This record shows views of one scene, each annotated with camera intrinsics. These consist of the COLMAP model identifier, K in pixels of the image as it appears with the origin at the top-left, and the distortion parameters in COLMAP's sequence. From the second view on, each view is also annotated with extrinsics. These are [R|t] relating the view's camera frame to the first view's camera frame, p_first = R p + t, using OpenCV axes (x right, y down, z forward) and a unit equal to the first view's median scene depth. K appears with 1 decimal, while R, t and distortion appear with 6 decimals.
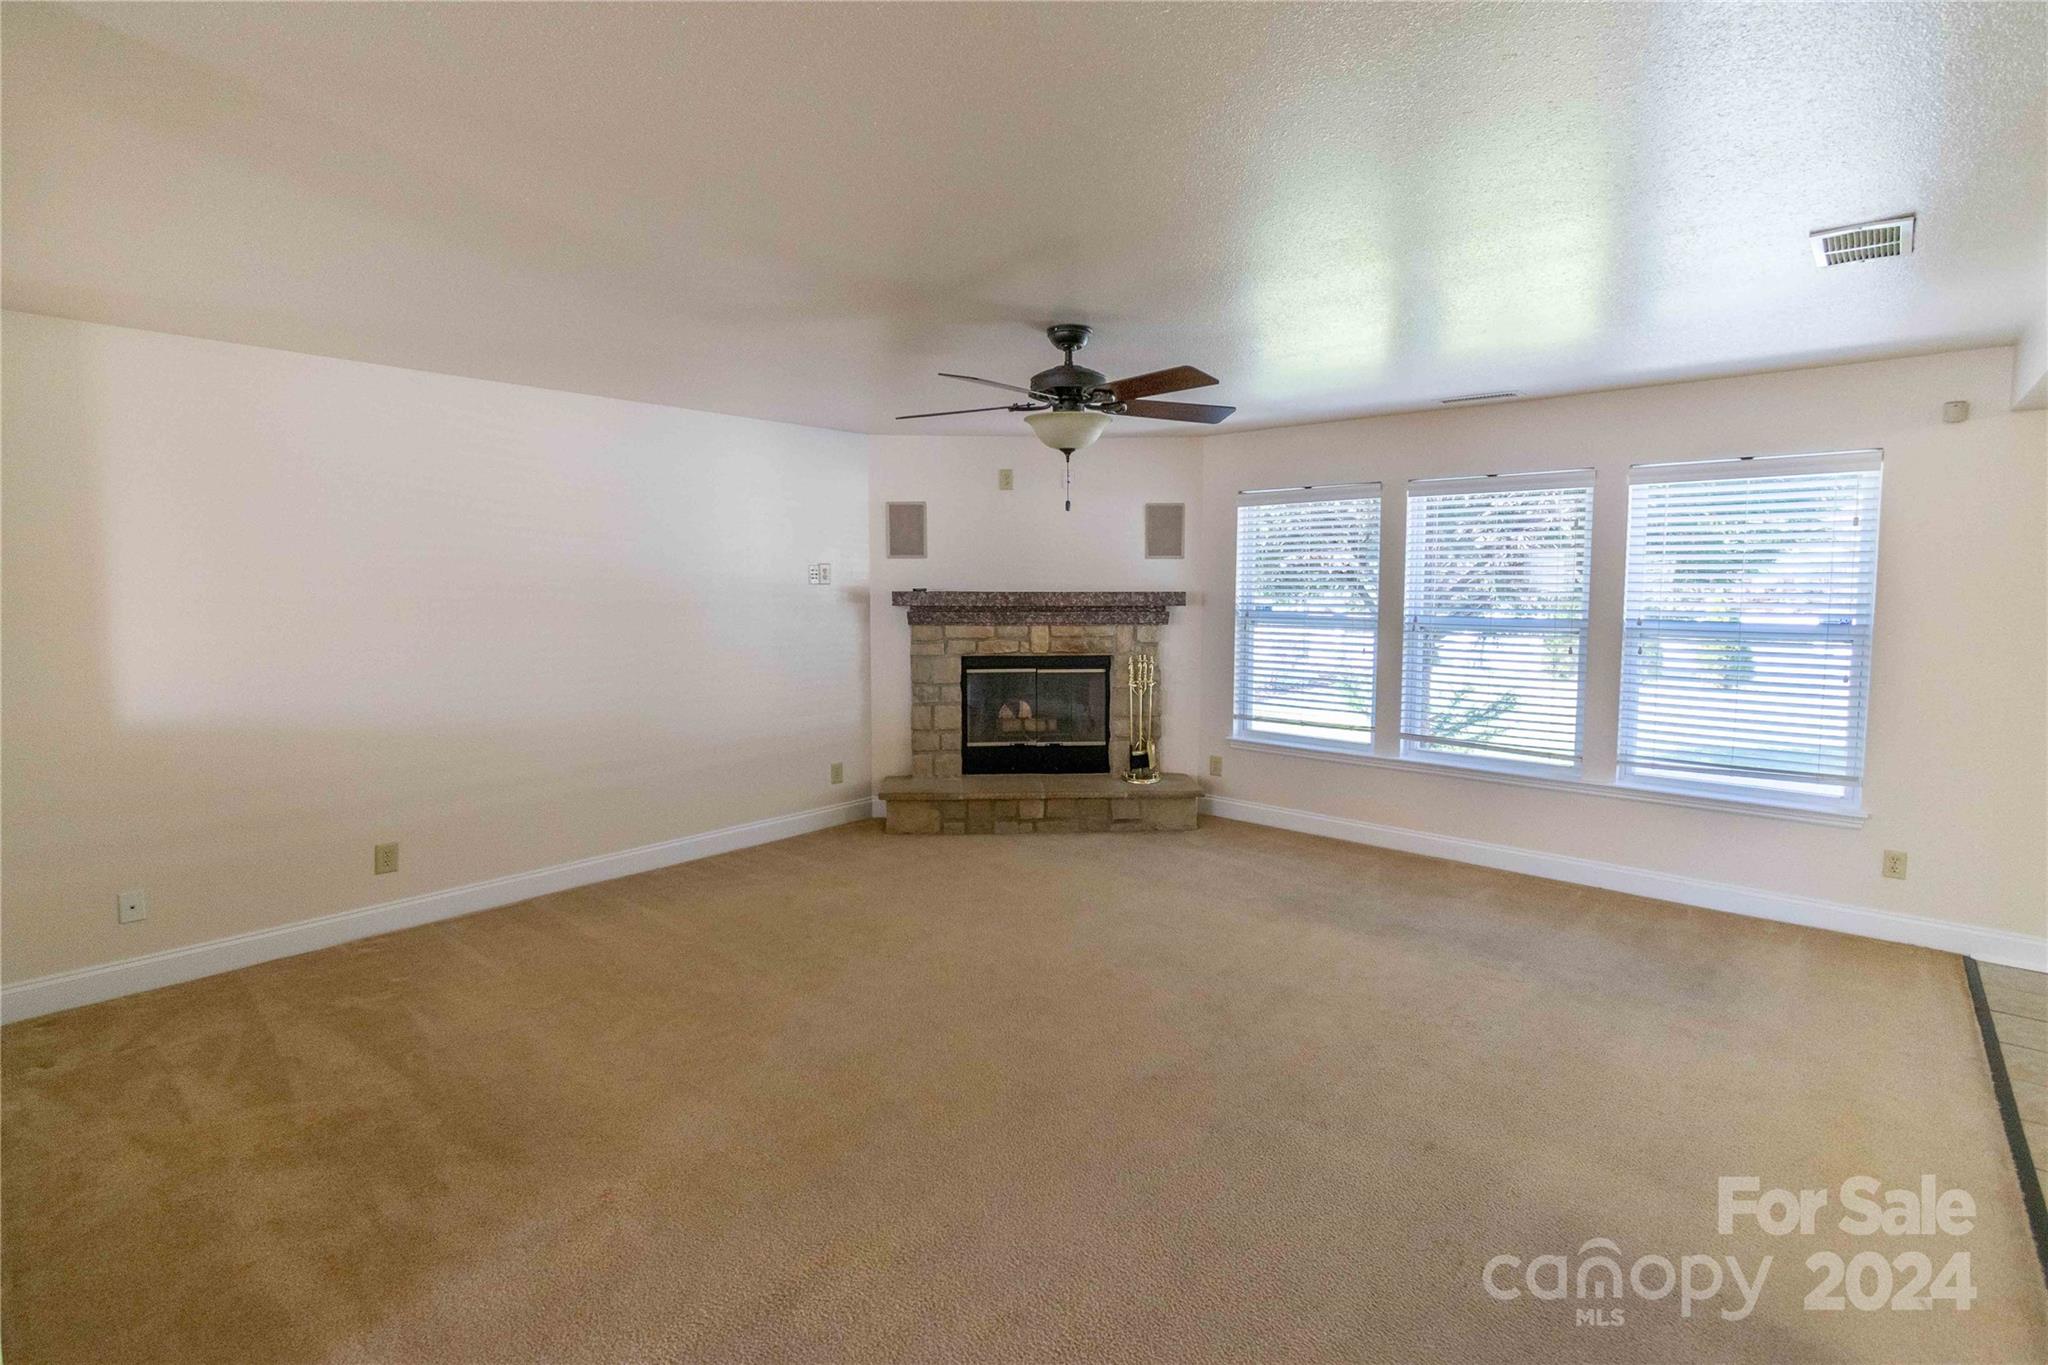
lens RADIAL K [[962.1, 0, 1005.5], [0, 962.1, 643.7], [0, 0, 1]] dist [0.000610, -0.000178]
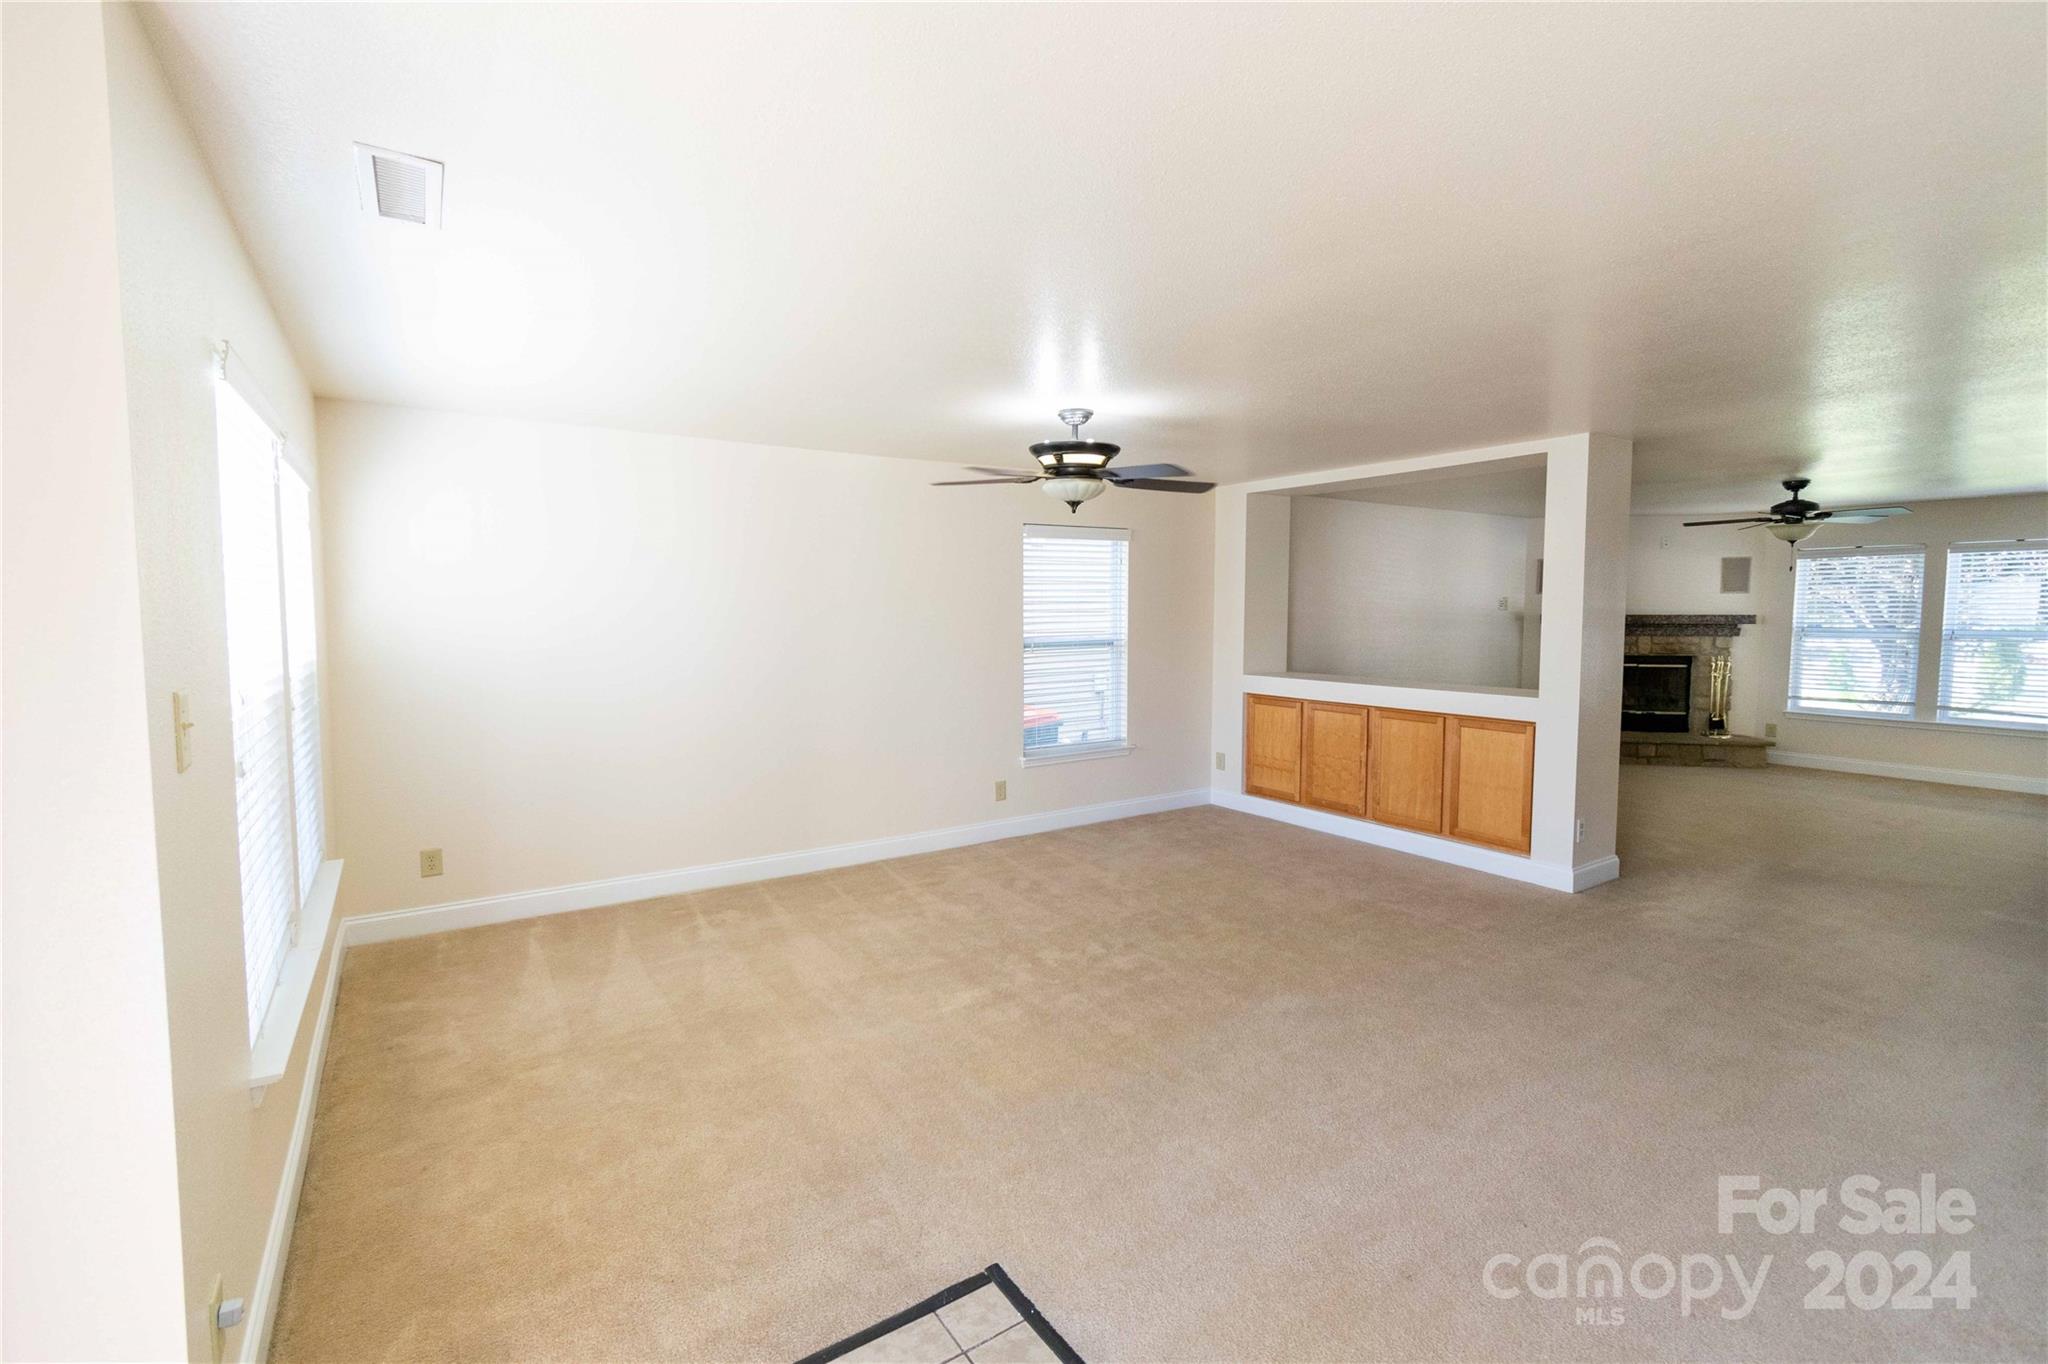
lens RADIAL K [[915.5, 0, 1026.7], [0, 915.5, 670.8], [0, 0, 1]] dist [0.003071, 0.000109]
pose [[0.967397, 0.016312, -0.252738, -0.565682], [-0.015617, 0.999867, 0.004758, 0.046632], [0.252782, -0.000656, 0.967523, -0.712282]]
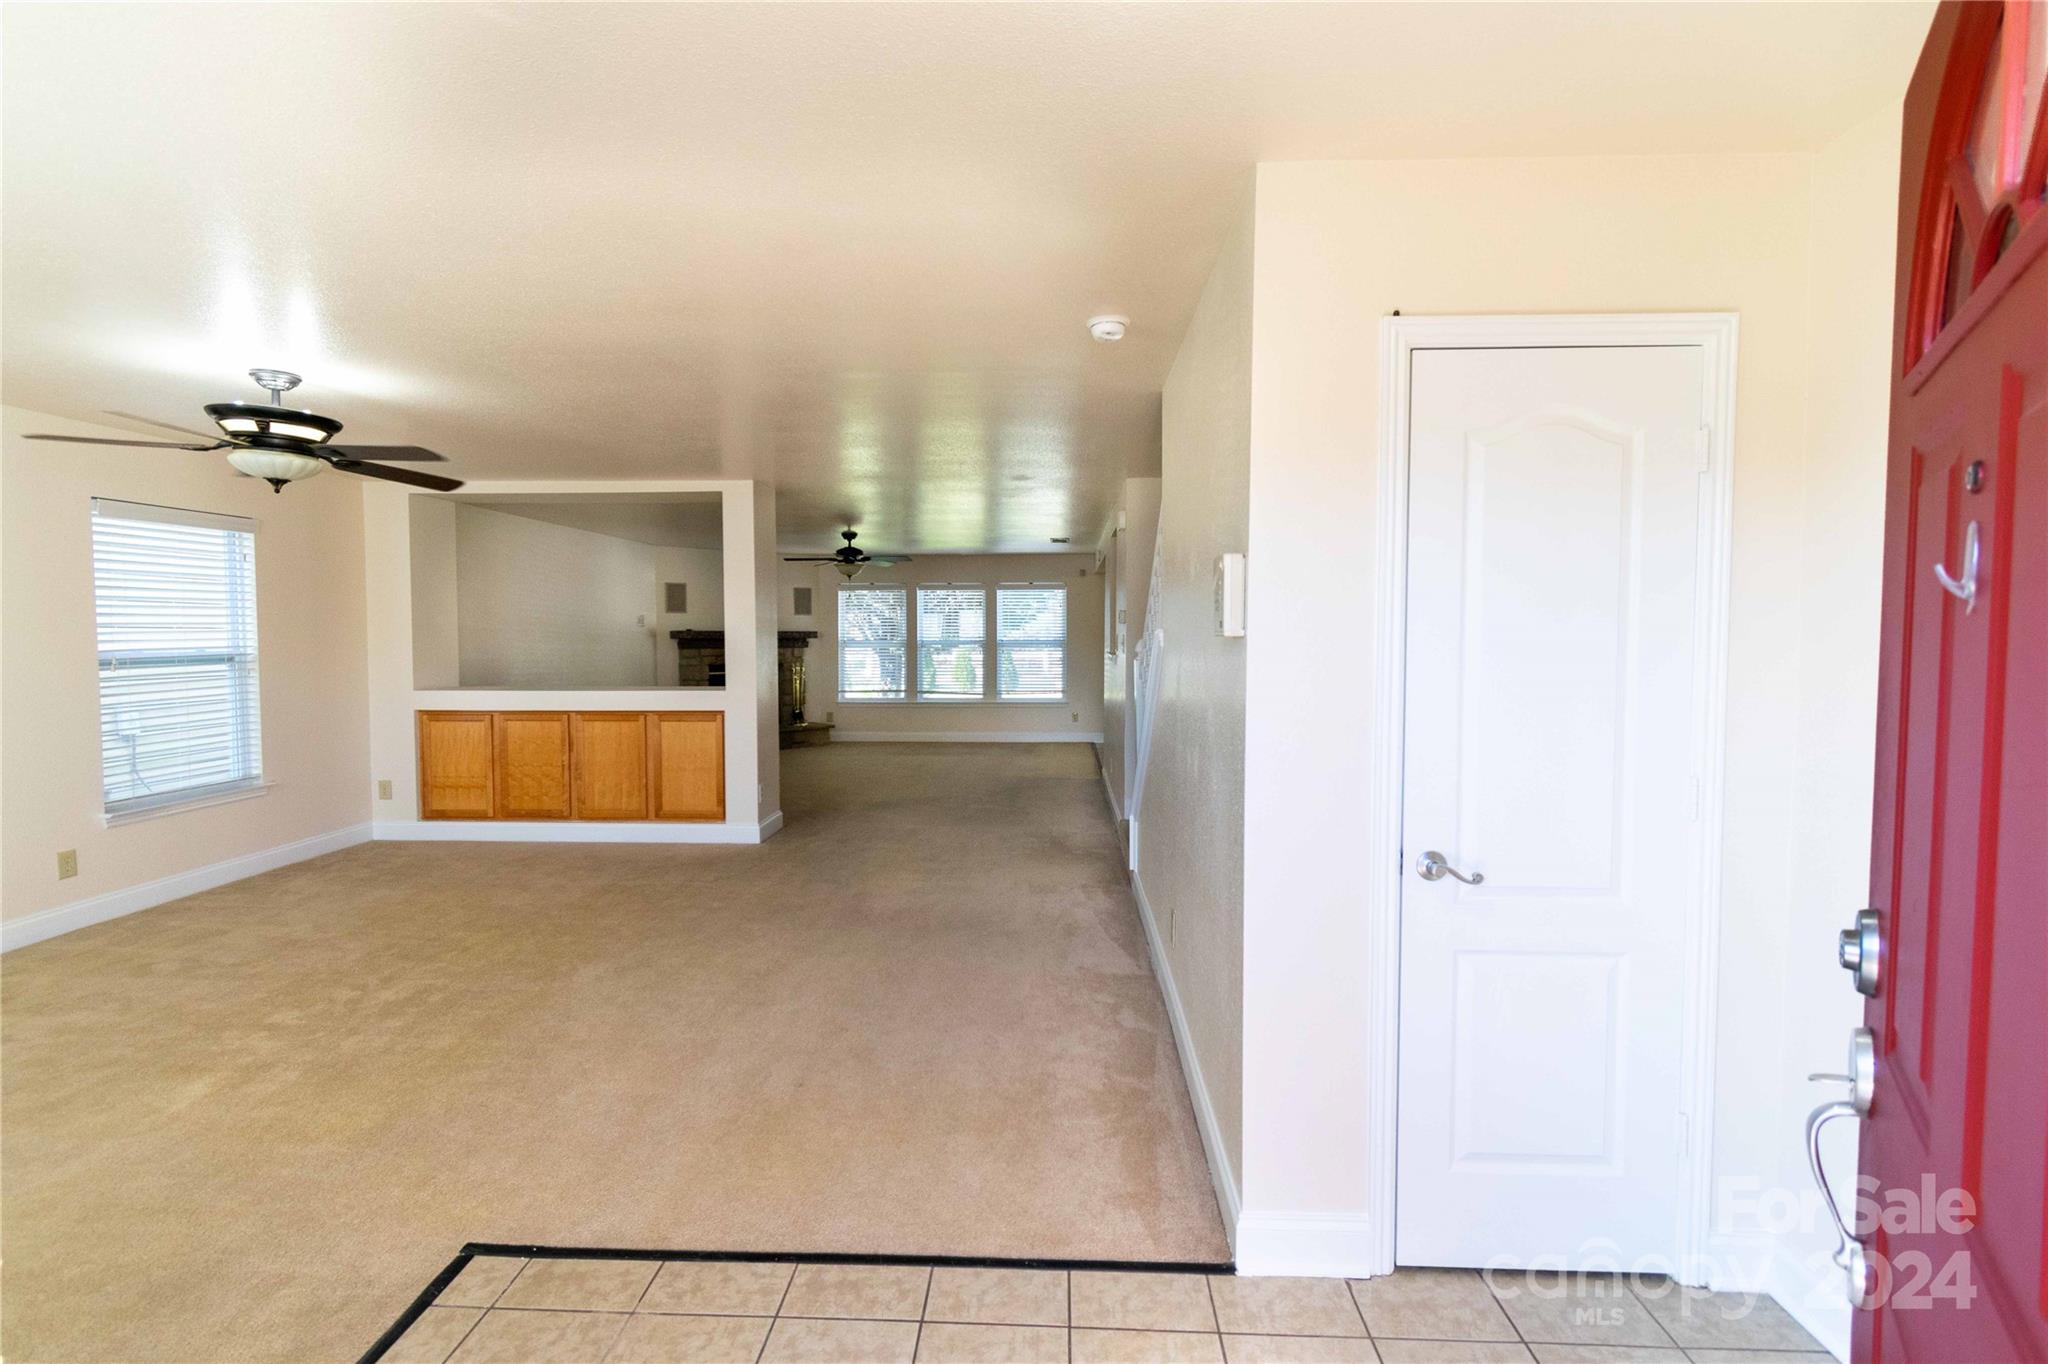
lens RADIAL K [[916.9, 0, 1019.3], [0, 916.9, 675.3], [0, 0, 1]] dist [0.001136, -0.000246]
pose [[0.774507, -0.029154, 0.631894, -0.716256], [0.043241, 0.999041, -0.006907, 0.071919], [-0.631086, 0.032673, 0.775024, -0.786372]]
